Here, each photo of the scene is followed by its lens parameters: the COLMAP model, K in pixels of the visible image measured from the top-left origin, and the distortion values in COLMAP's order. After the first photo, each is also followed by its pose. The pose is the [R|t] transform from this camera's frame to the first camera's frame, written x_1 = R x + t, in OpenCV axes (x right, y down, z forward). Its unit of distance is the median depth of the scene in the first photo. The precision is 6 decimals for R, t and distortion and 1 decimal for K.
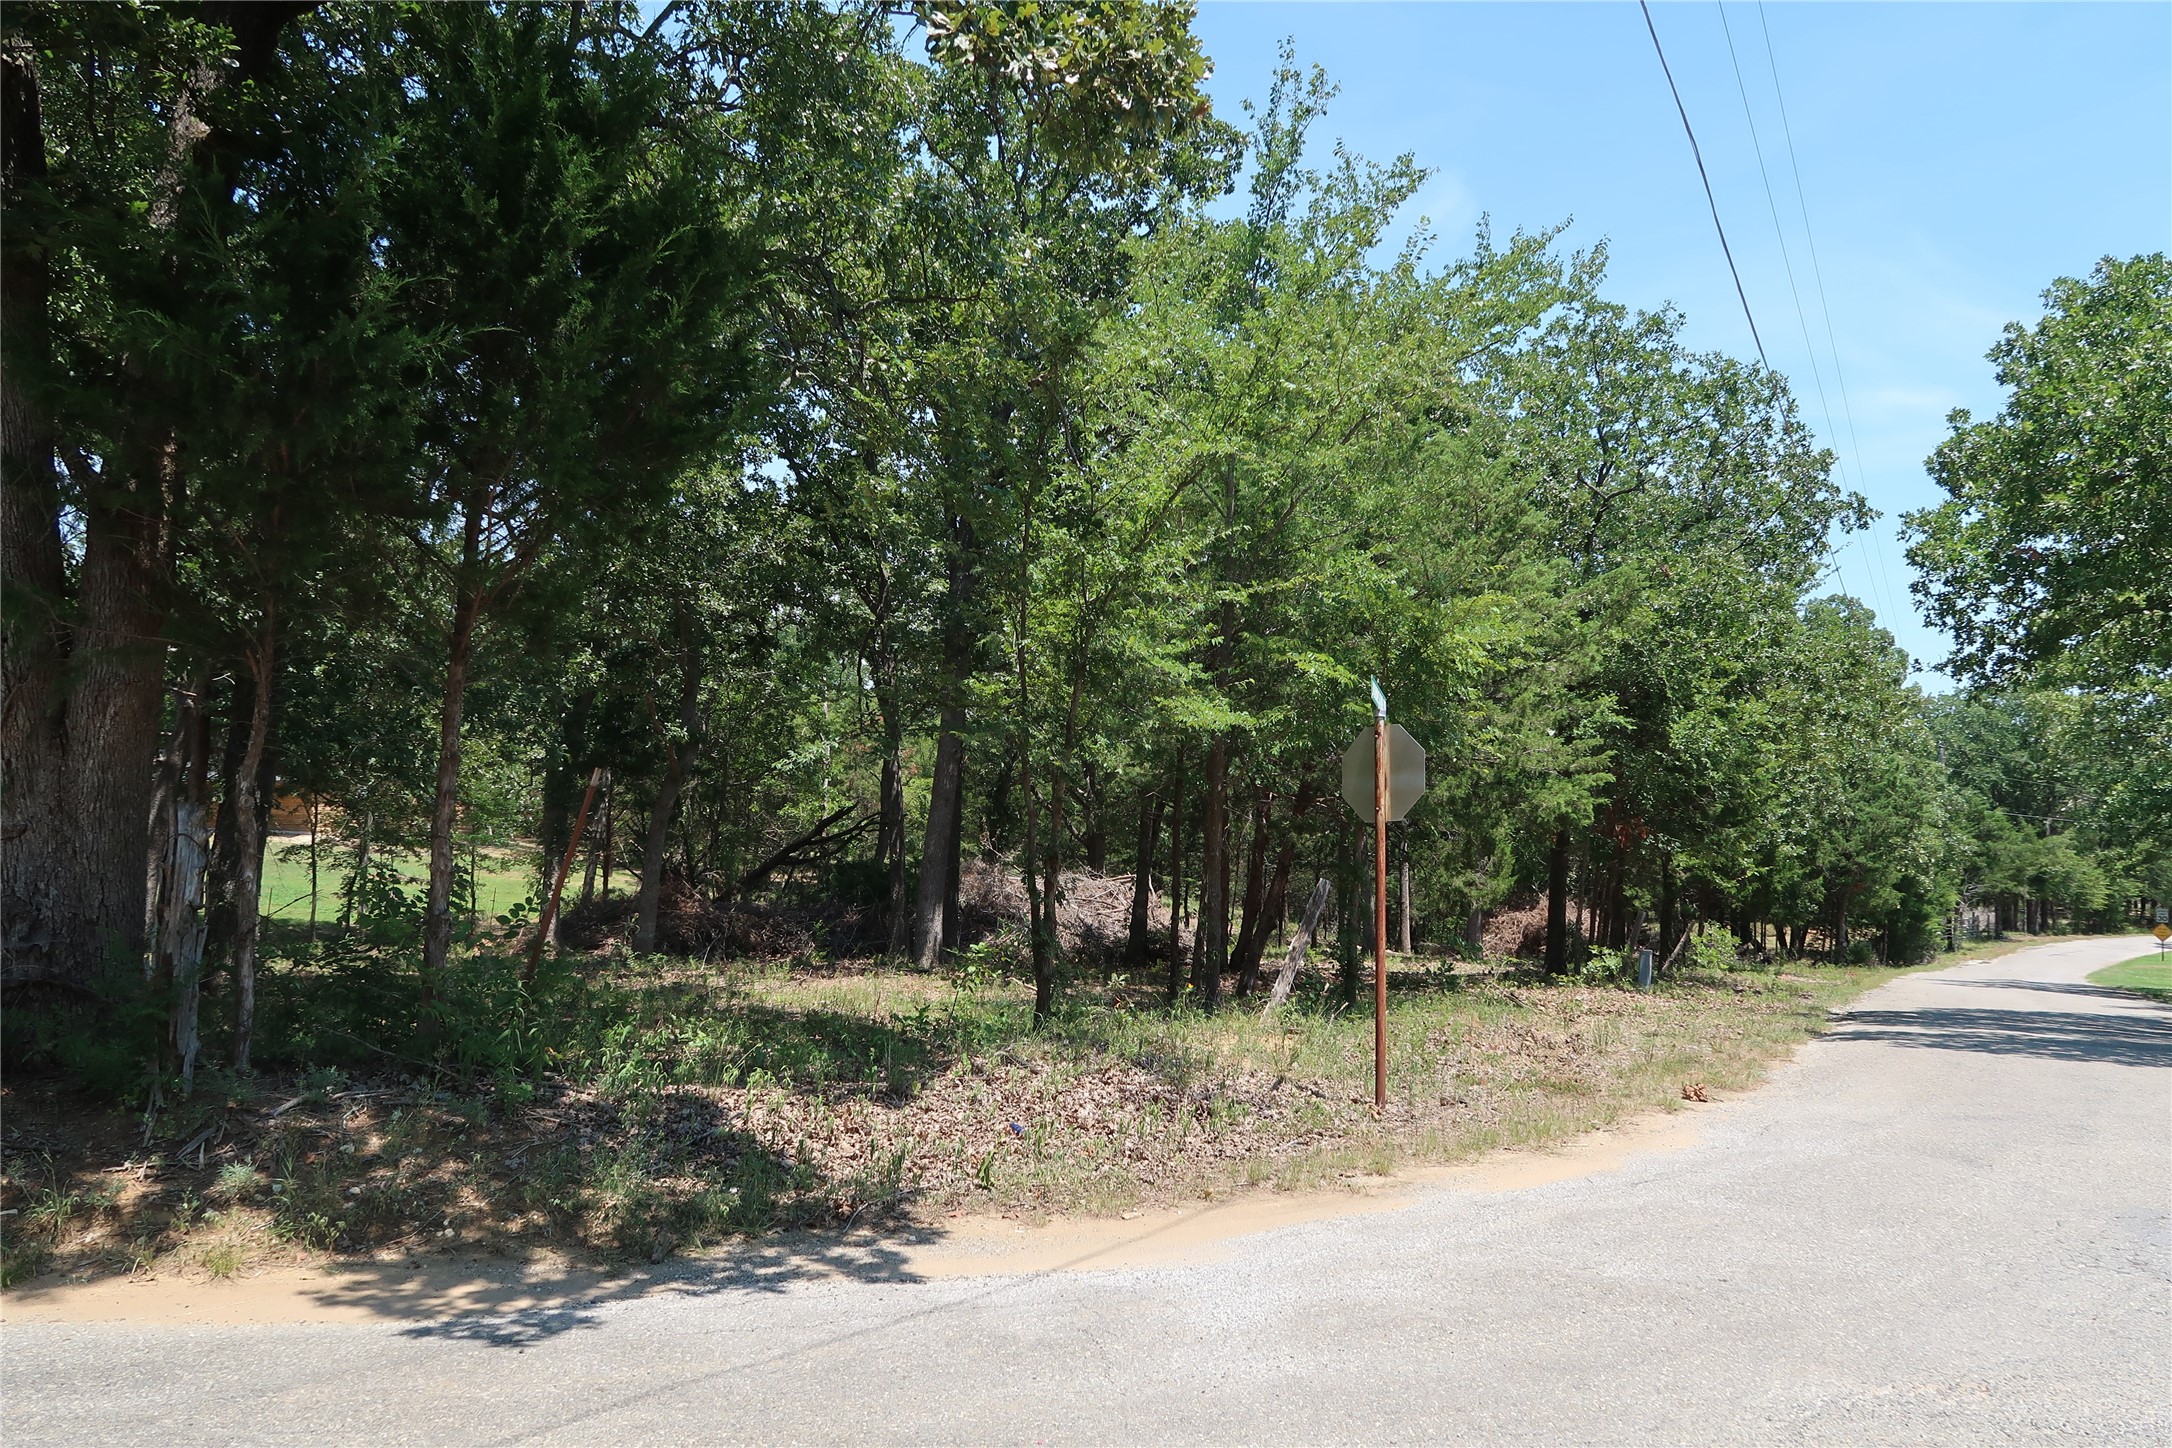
lens RADIAL K [[1518.2, 0, 1086.0], [0, 1518.2, 724.0], [0, 0, 1]] dist [0.005086, 0.001707]
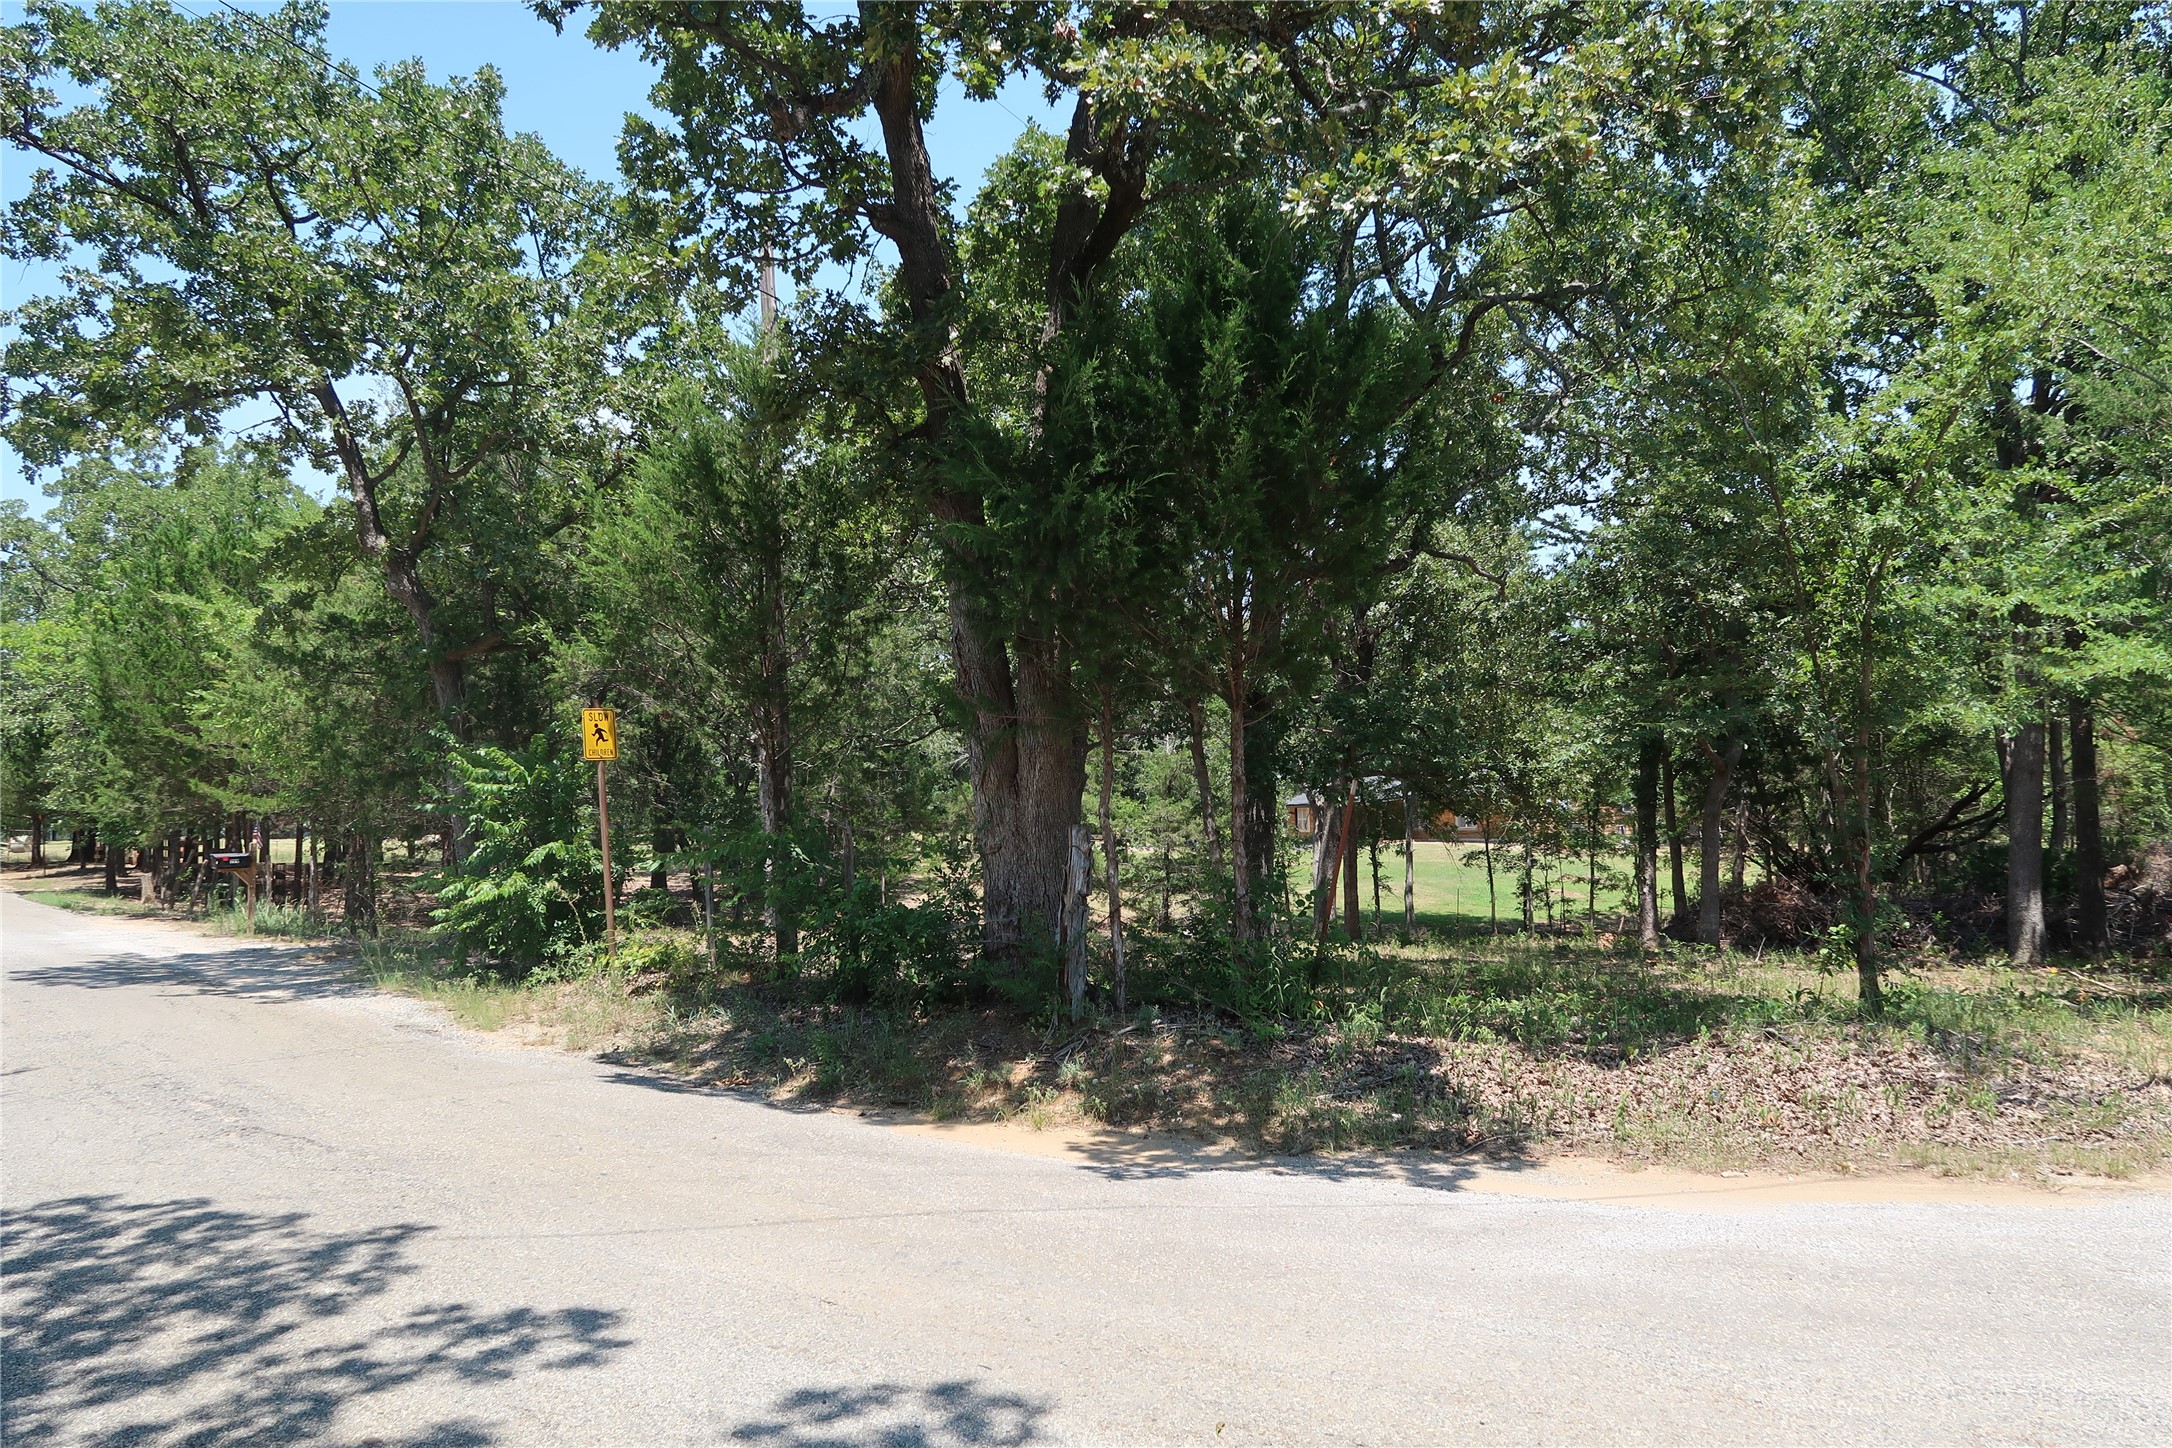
lens RADIAL K [[1518.2, 0, 1086.0], [0, 1518.2, 724.0], [0, 0, 1]] dist [0.005086, 0.001707]
pose [[0.709305, -0.095265, -0.698435, 0.517932], [0.095329, 0.994687, -0.038861, 0.014200], [0.698426, -0.039017, 0.714618, -0.051349]]
